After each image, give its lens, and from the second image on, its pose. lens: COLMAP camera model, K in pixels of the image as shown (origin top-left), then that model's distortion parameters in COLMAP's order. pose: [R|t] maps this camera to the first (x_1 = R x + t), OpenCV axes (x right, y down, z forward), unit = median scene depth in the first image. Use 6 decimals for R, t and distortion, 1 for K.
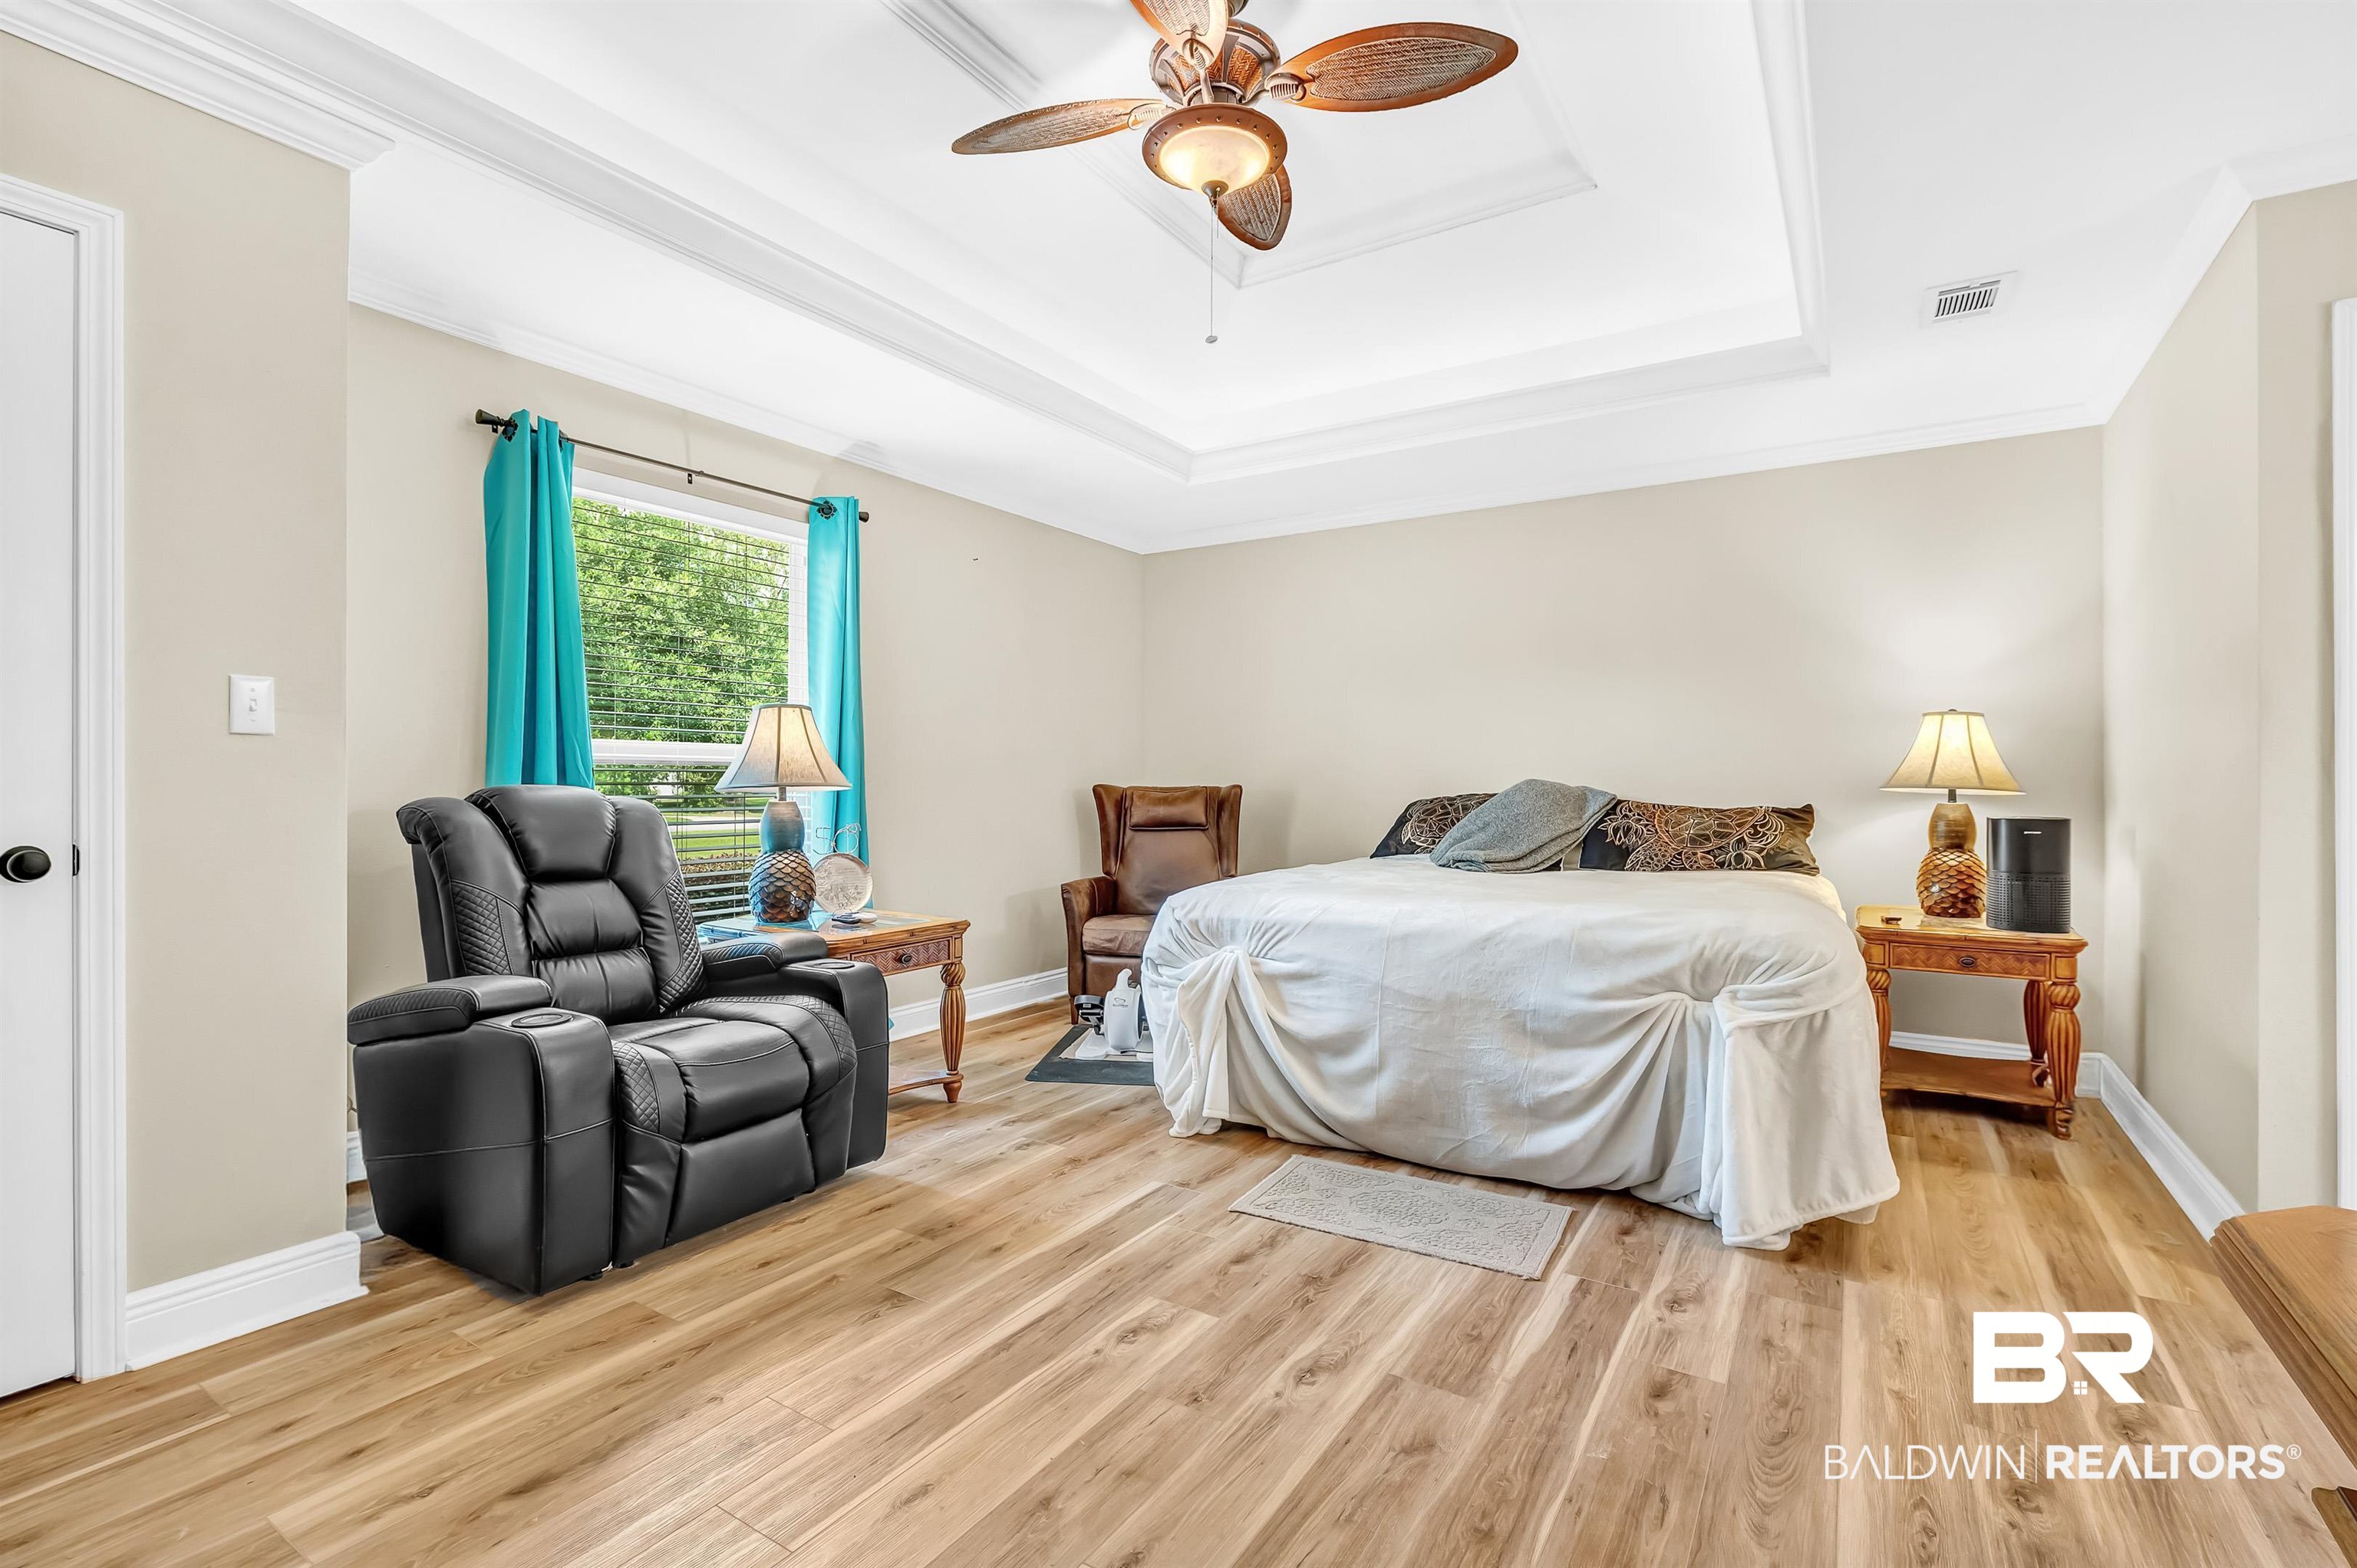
lens RADIAL K [[1099.4, 0, 1180.3], [0, 1099.4, 778.6], [0, 0, 1]] dist [-0.001209, -0.000196]
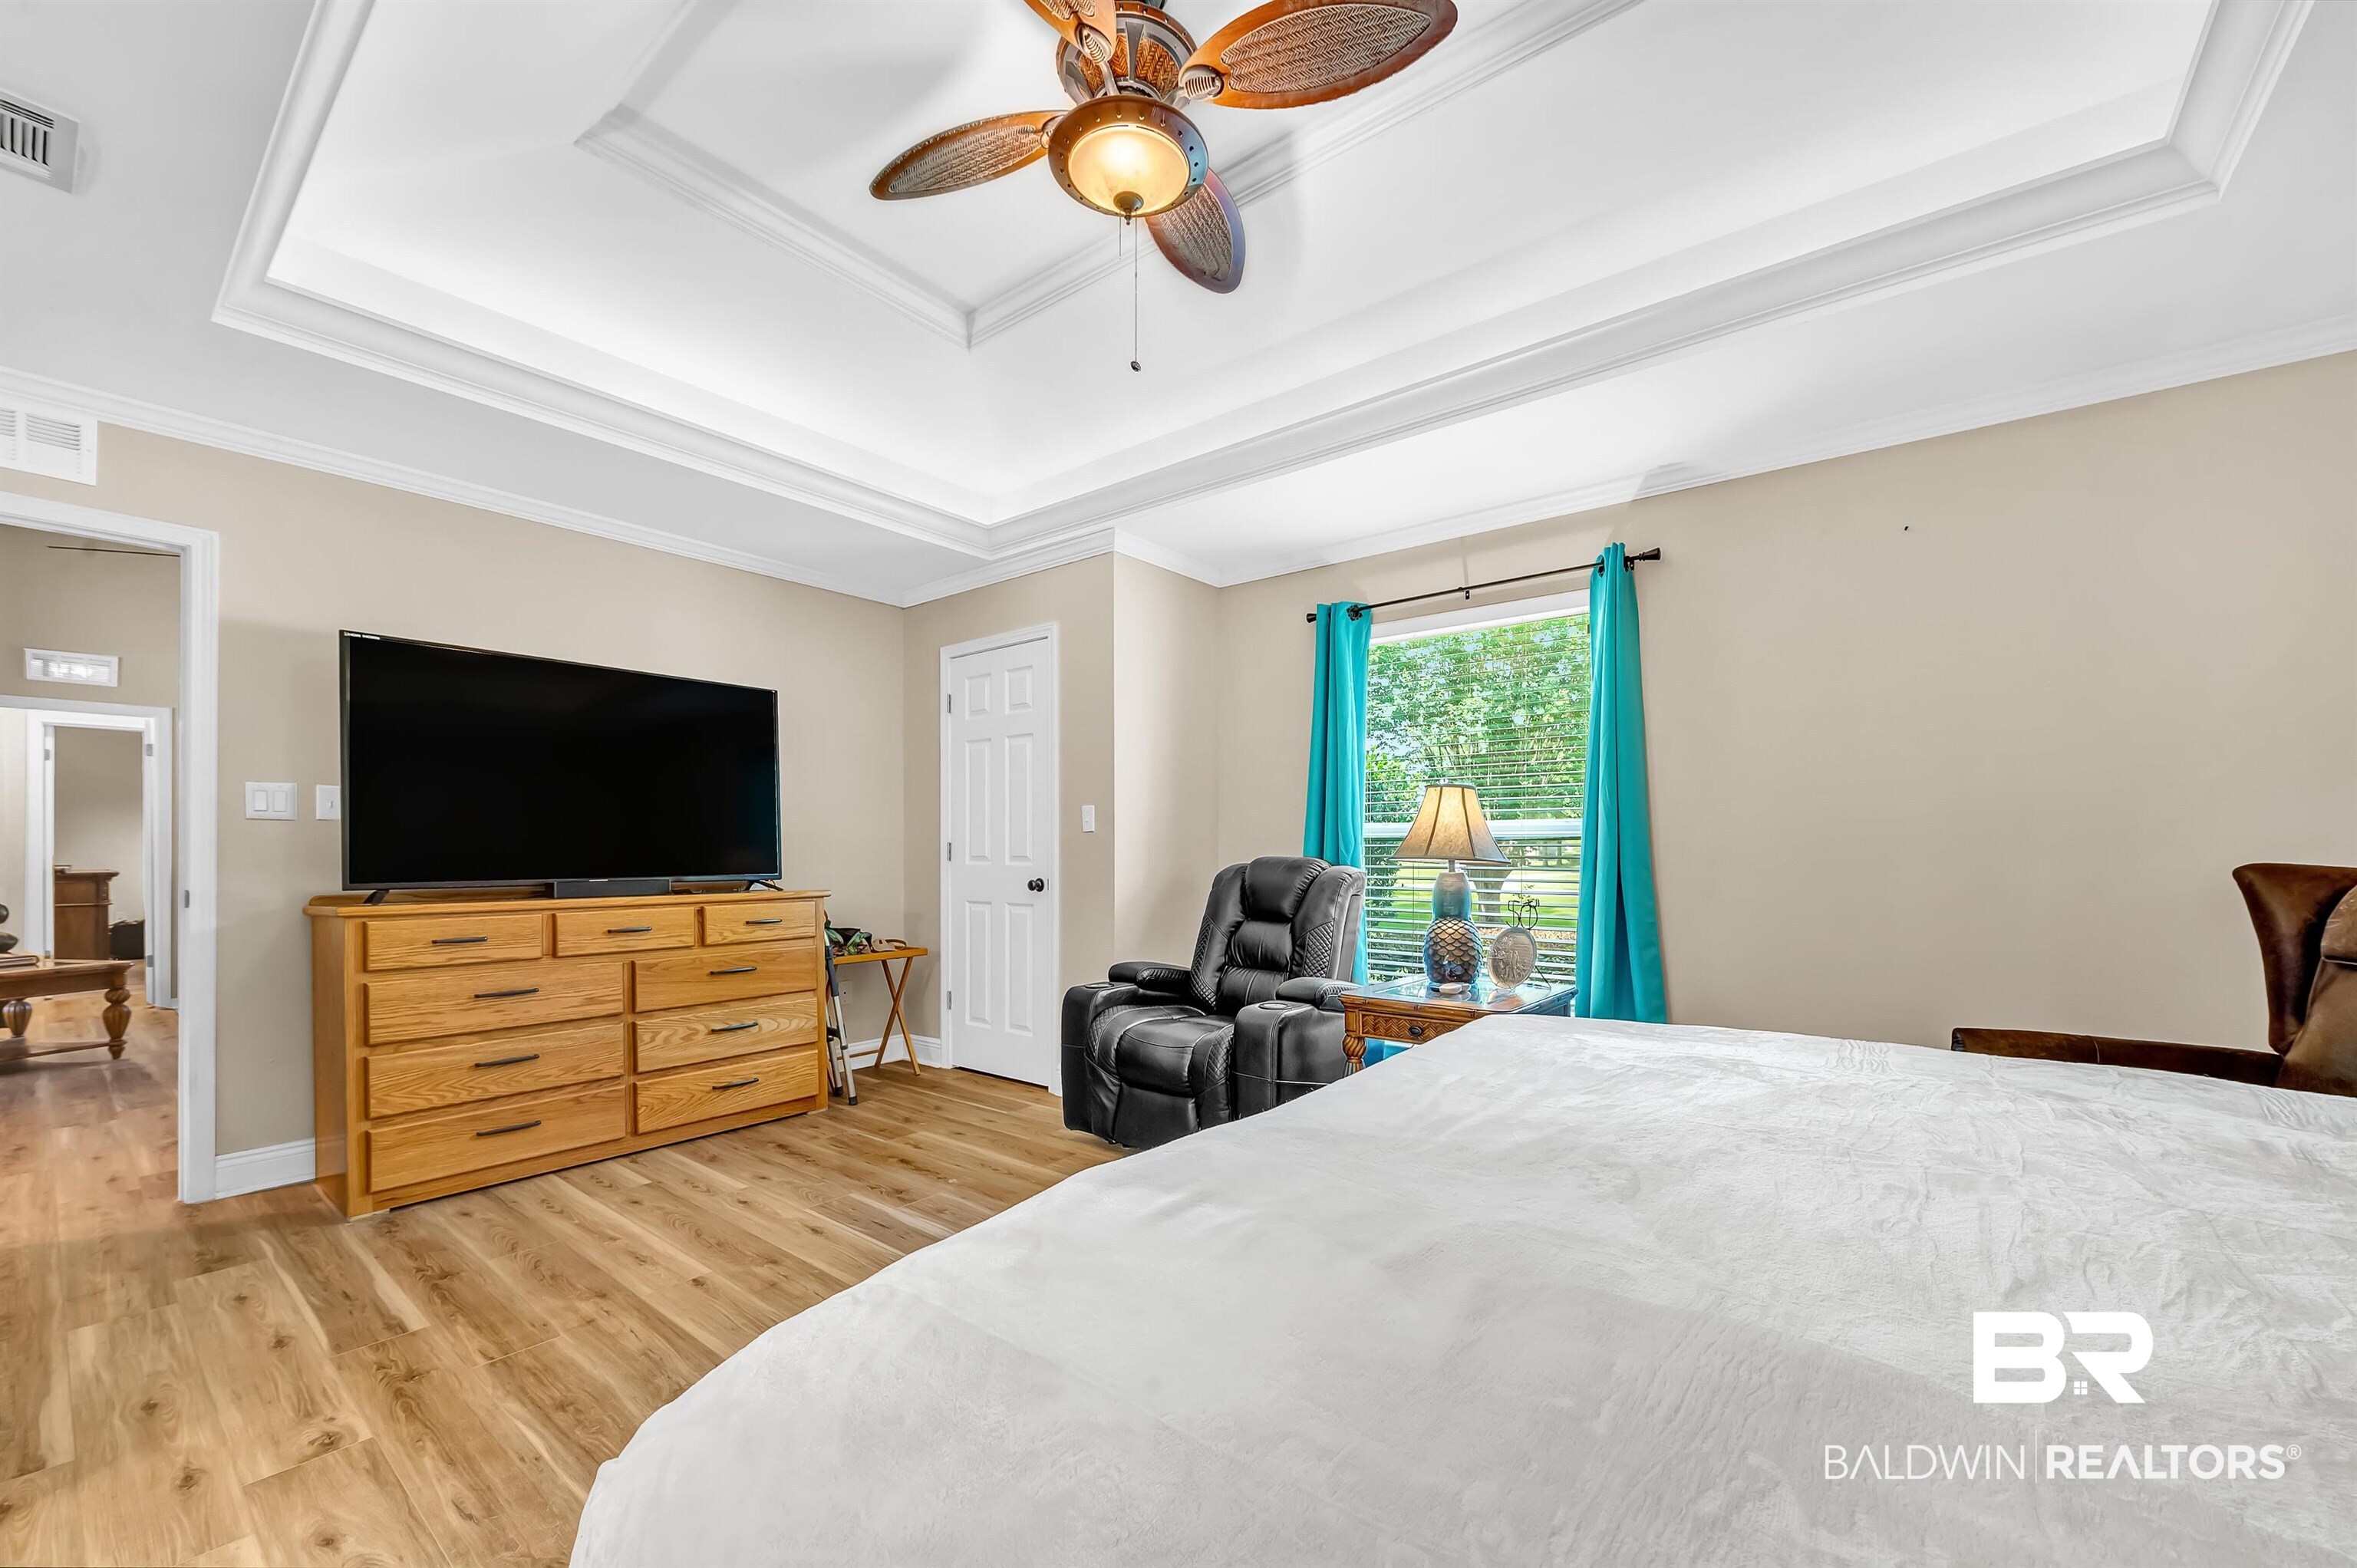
lens RADIAL K [[936.7, 0, 1180.0], [0, 936.7, 853.2], [0, 0, 1]] dist [-0.001535, -0.000636]
pose [[-0.128284, 0.000232, -0.991737, 0.759802], [-0.001476, 0.999999, 0.000424, 0.001328], [0.991736, 0.001518, -0.128284, 1.090207]]
